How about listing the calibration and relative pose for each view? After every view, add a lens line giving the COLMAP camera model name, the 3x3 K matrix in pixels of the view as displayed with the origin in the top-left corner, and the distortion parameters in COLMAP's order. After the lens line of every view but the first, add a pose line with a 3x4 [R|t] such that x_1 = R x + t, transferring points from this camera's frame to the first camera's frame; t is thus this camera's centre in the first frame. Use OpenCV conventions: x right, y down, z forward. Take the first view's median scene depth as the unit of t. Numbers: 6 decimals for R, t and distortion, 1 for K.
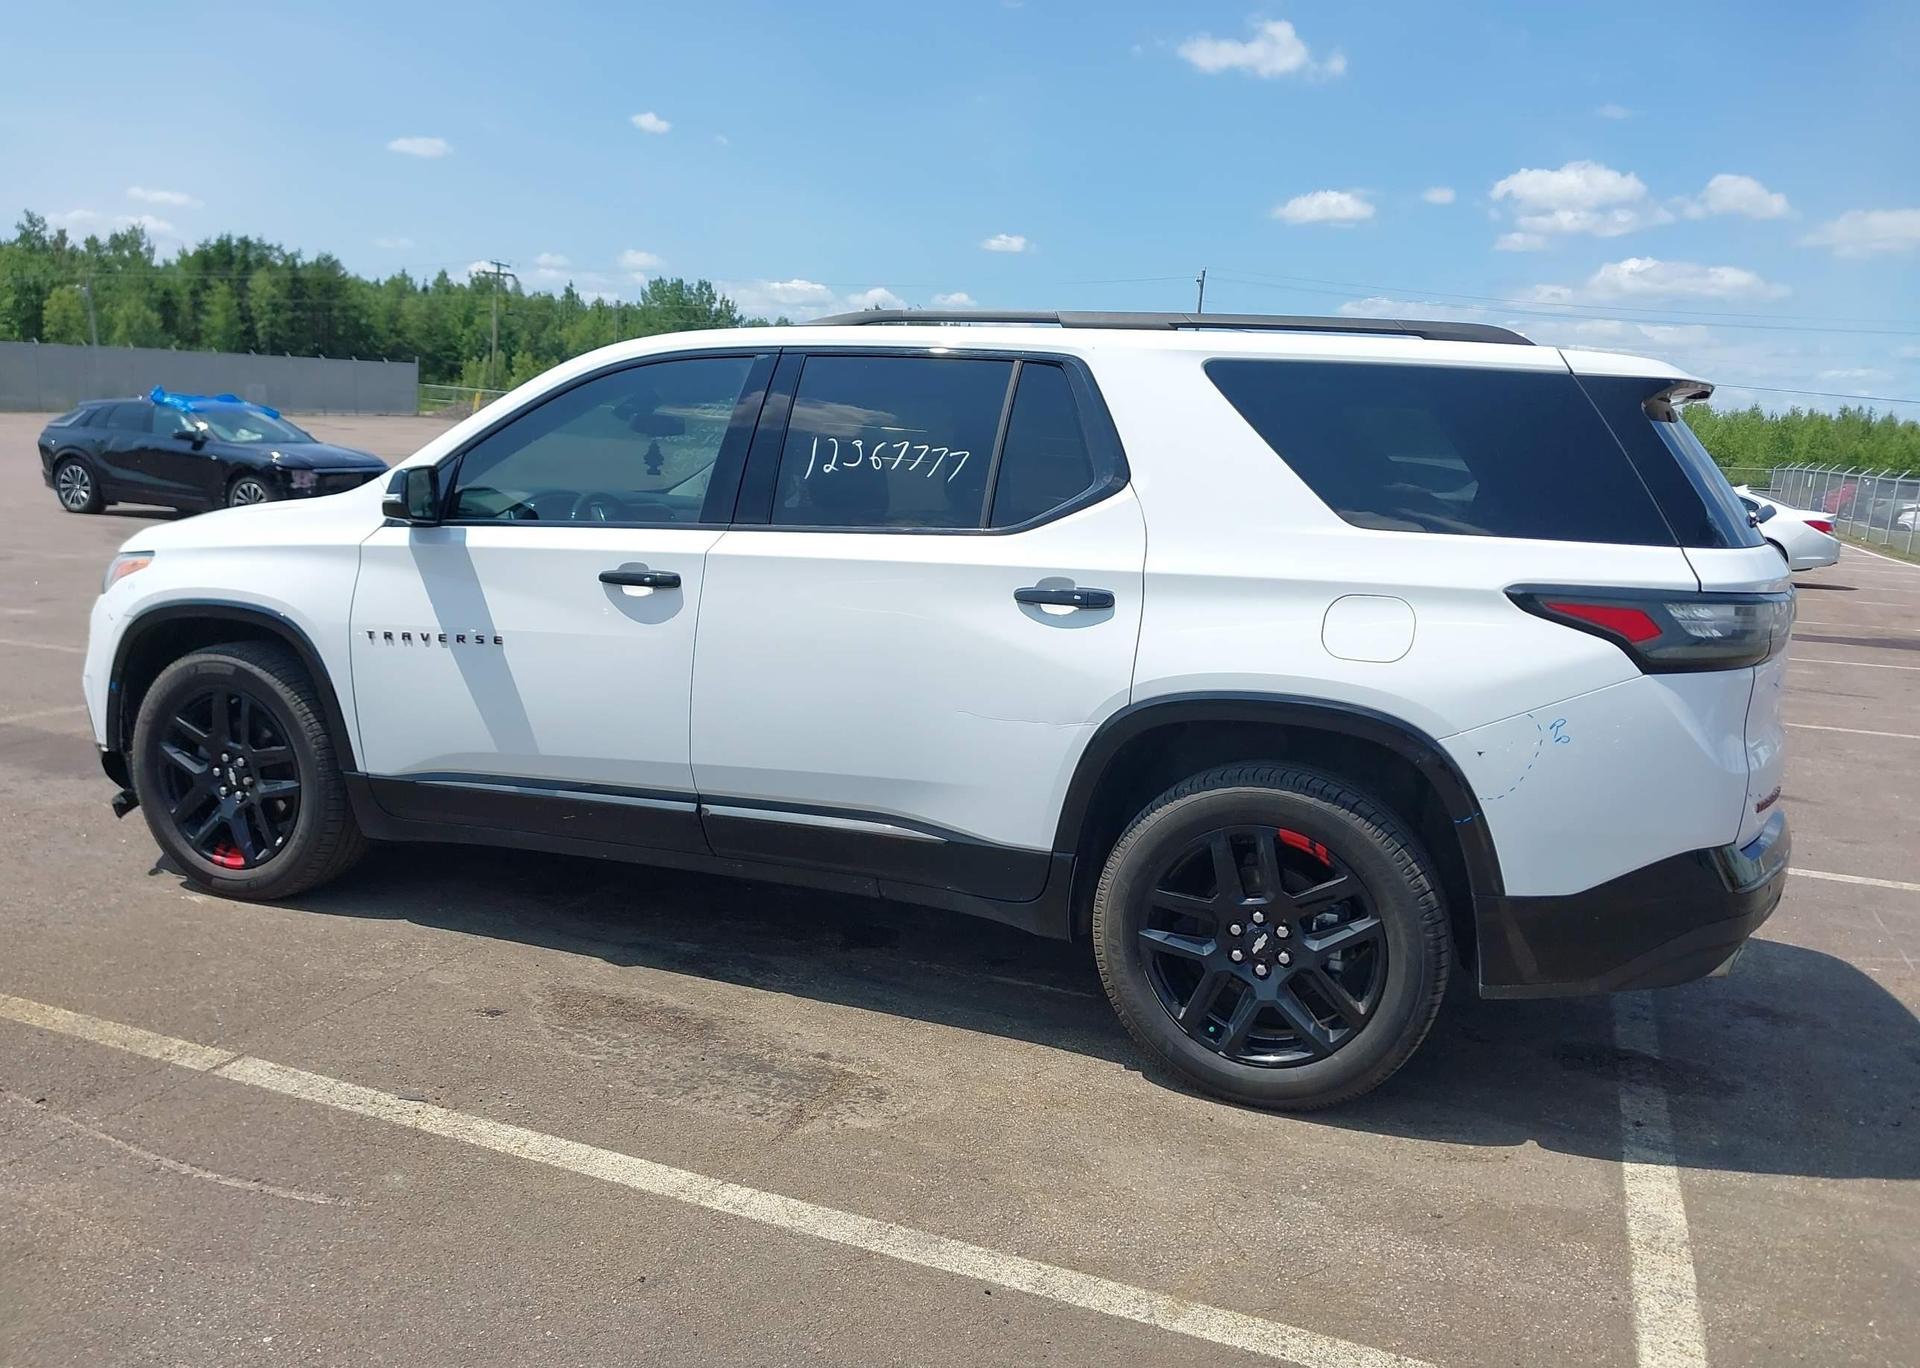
lens RADIAL K [[1509.2, 0, 967.8], [0, 1509.2, 681.4], [0, 0, 1]] dist [0.028918, -0.034672]
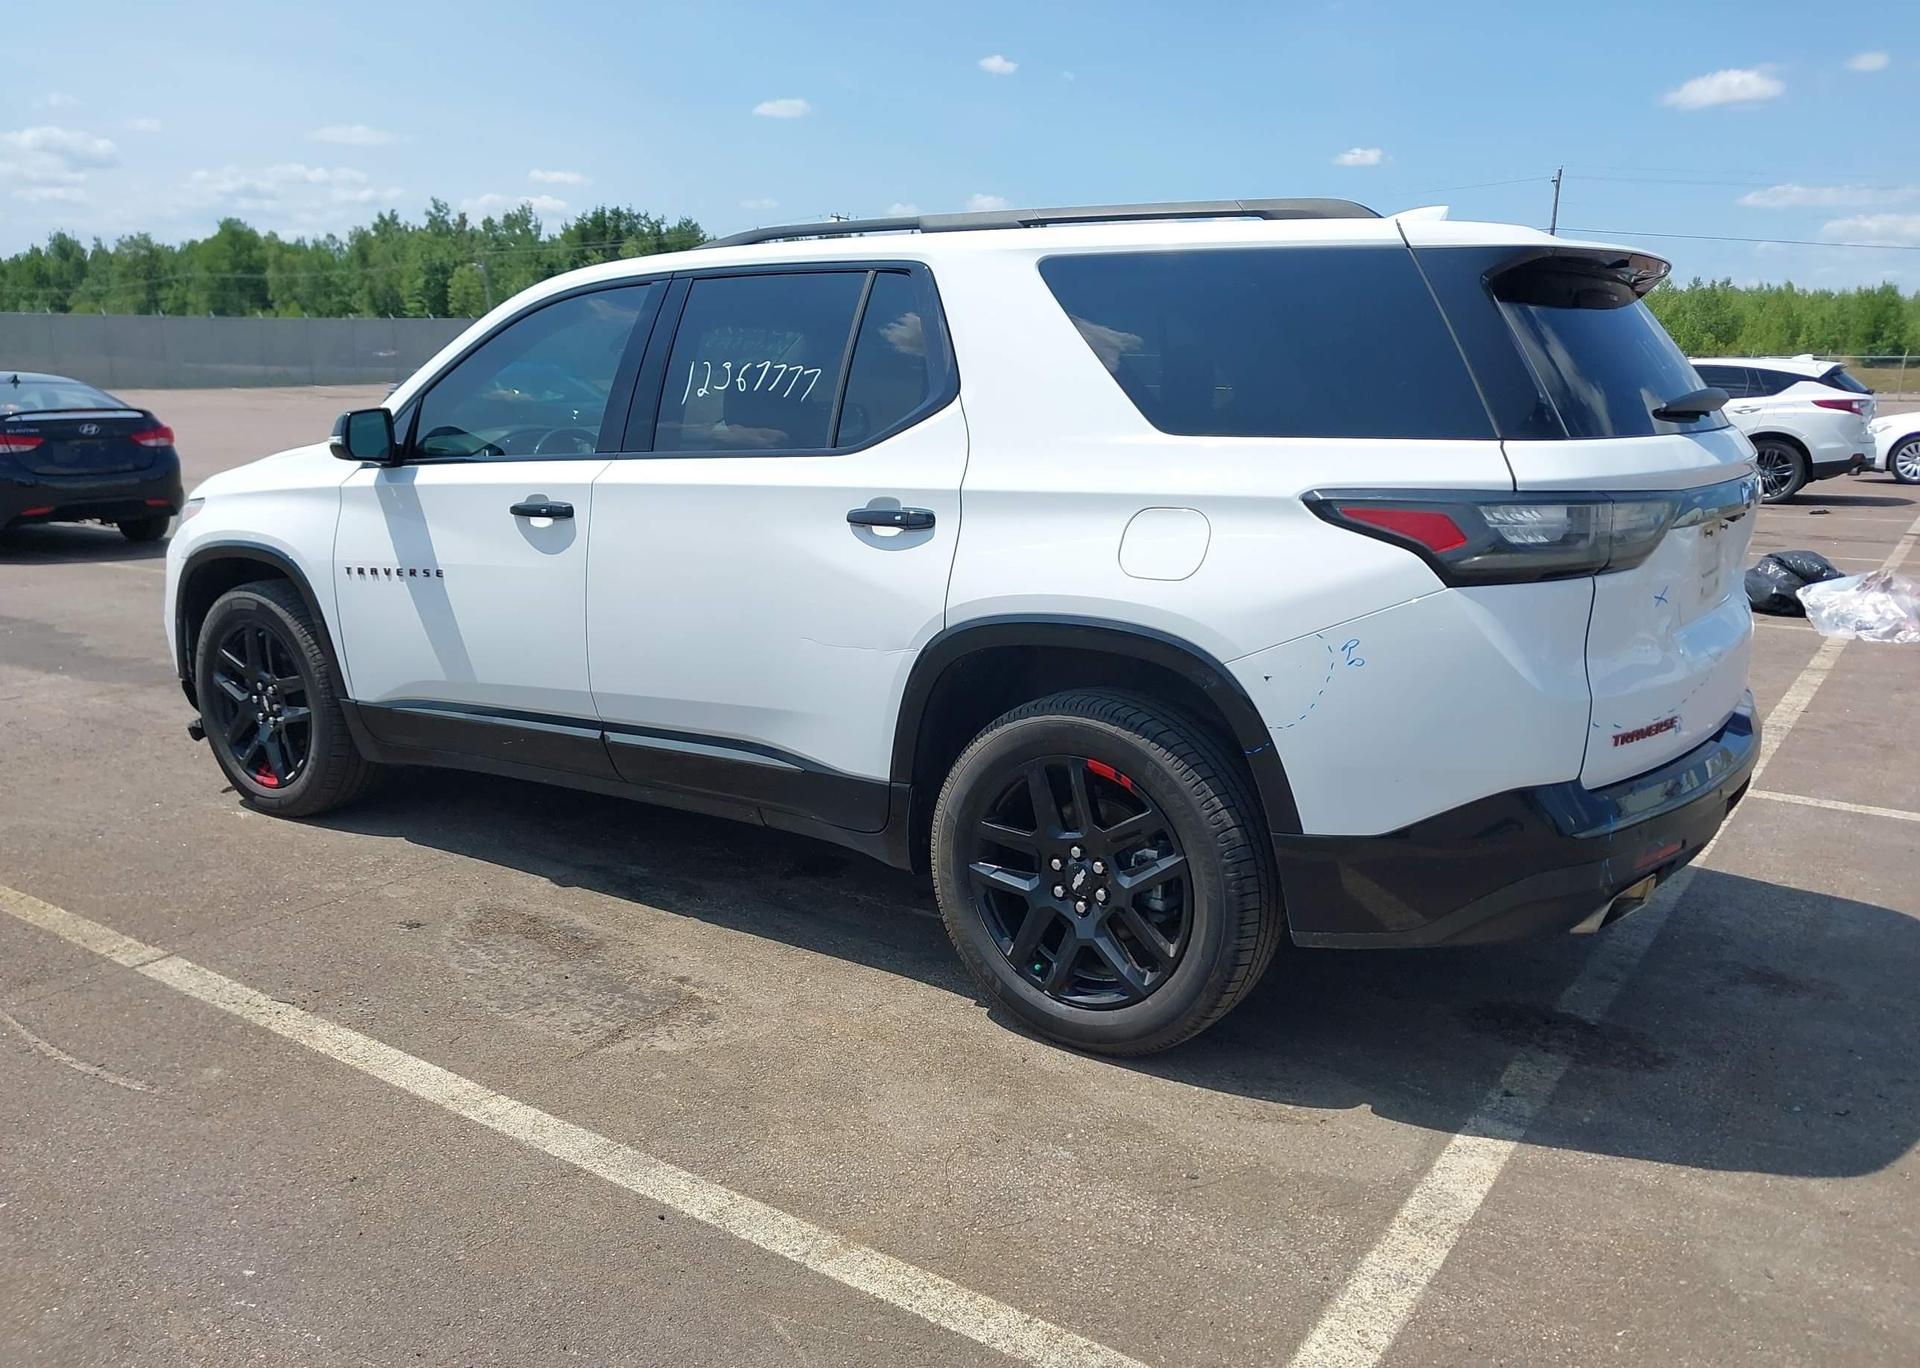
lens RADIAL K [[1499.7, 0, 977.2], [0, 1499.7, 686.7], [0, 0, 1]] dist [0.064198, -0.088296]
pose [[0.974398, 0.000265, -0.224831, 0.311924], [0.009817, 0.998995, 0.043724, 0.009953], [0.224617, -0.044812, 0.973416, 0.068600]]
